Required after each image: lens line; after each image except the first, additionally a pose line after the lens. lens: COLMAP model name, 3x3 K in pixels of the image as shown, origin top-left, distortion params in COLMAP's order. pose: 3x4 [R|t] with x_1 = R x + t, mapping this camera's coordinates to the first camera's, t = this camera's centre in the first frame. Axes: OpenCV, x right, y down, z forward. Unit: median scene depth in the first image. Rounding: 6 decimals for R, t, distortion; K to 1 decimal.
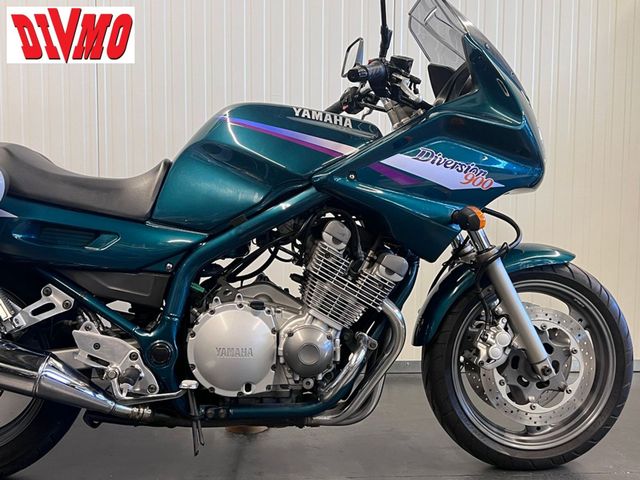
lens RADIAL K [[745.2, 0, 318.6], [0, 745.2, 237.4], [0, 0, 1]] dist [0.107398, 0.000000]
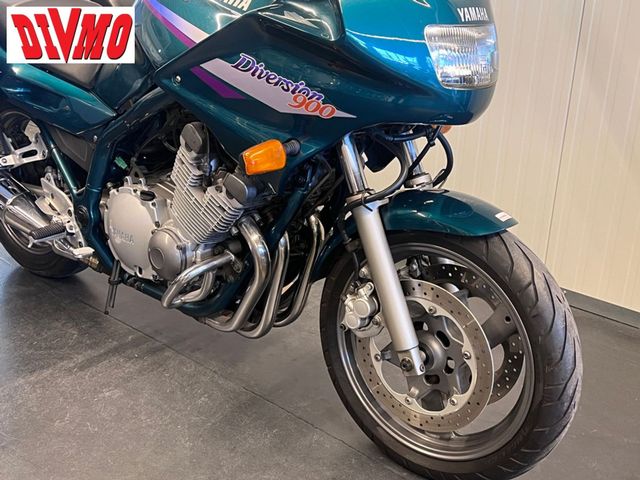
lens RADIAL K [[798.2, 0, 321.1], [0, 798.2, 241.5], [0, 0, 1]] dist [0.065196, 0.000000]
pose [[0.707900, 0.278317, -0.649167, 0.776229], [-0.080475, 0.944889, 0.317346, -0.201761], [0.701713, -0.172408, 0.691284, 0.431575]]
